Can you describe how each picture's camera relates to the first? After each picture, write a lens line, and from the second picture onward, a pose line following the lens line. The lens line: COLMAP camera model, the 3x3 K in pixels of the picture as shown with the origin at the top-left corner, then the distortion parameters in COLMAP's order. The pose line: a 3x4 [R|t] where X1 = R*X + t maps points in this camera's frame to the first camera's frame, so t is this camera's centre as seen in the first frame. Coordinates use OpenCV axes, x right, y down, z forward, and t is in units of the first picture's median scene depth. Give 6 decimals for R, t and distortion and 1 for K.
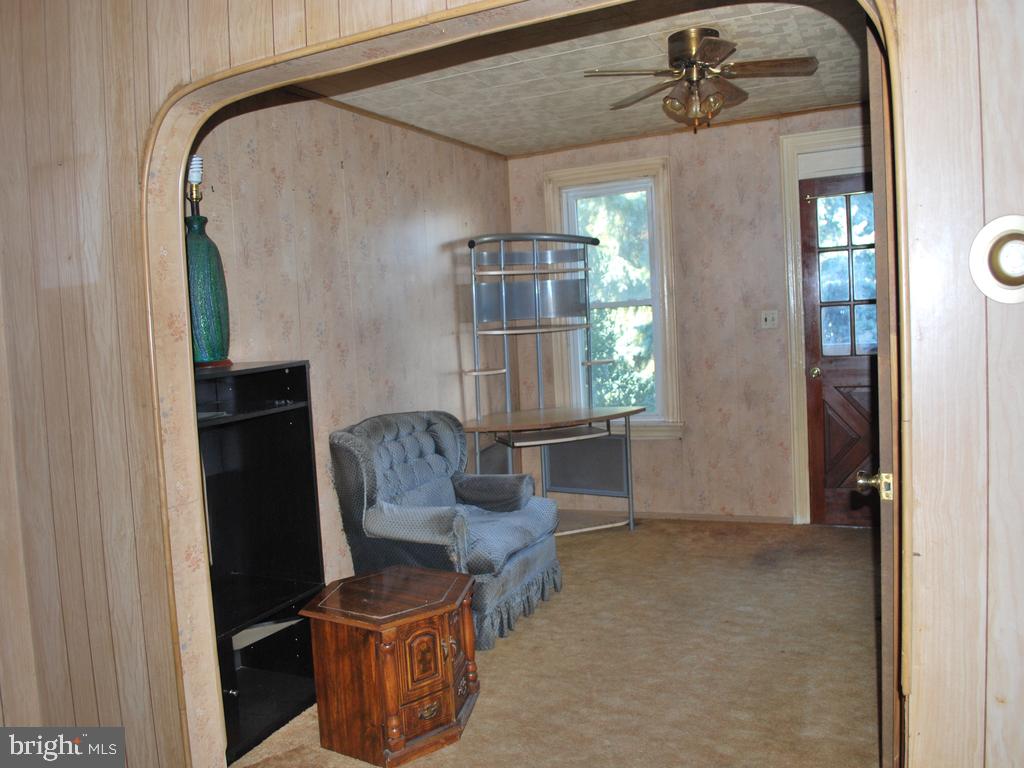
lens RADIAL K [[803.9, 0, 515.7], [0, 803.9, 363.6], [0, 0, 1]] dist [-0.087474, 0.010540]
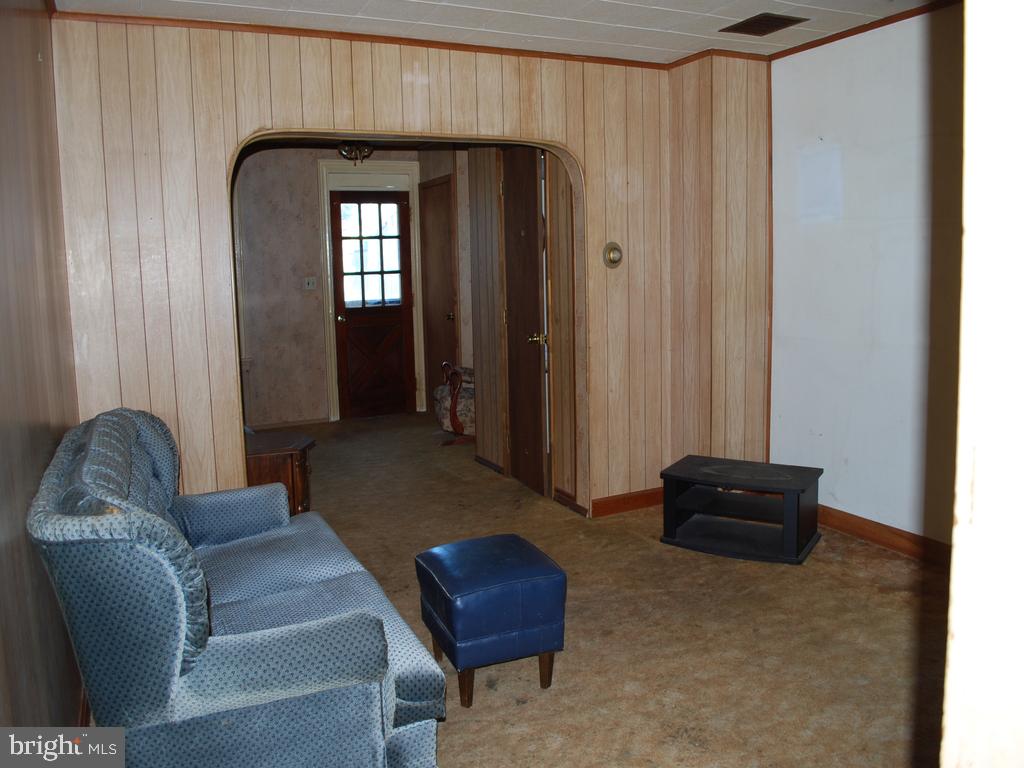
lens RADIAL K [[803.9, 0, 515.7], [0, 803.9, 363.6], [0, 0, 1]] dist [-0.087474, 0.010540]
pose [[0.629754, -0.050306, 0.775164, -0.591233], [0.032450, 0.998733, 0.038453, 0.047547], [-0.776117, 0.000938, 0.630589, -0.218113]]
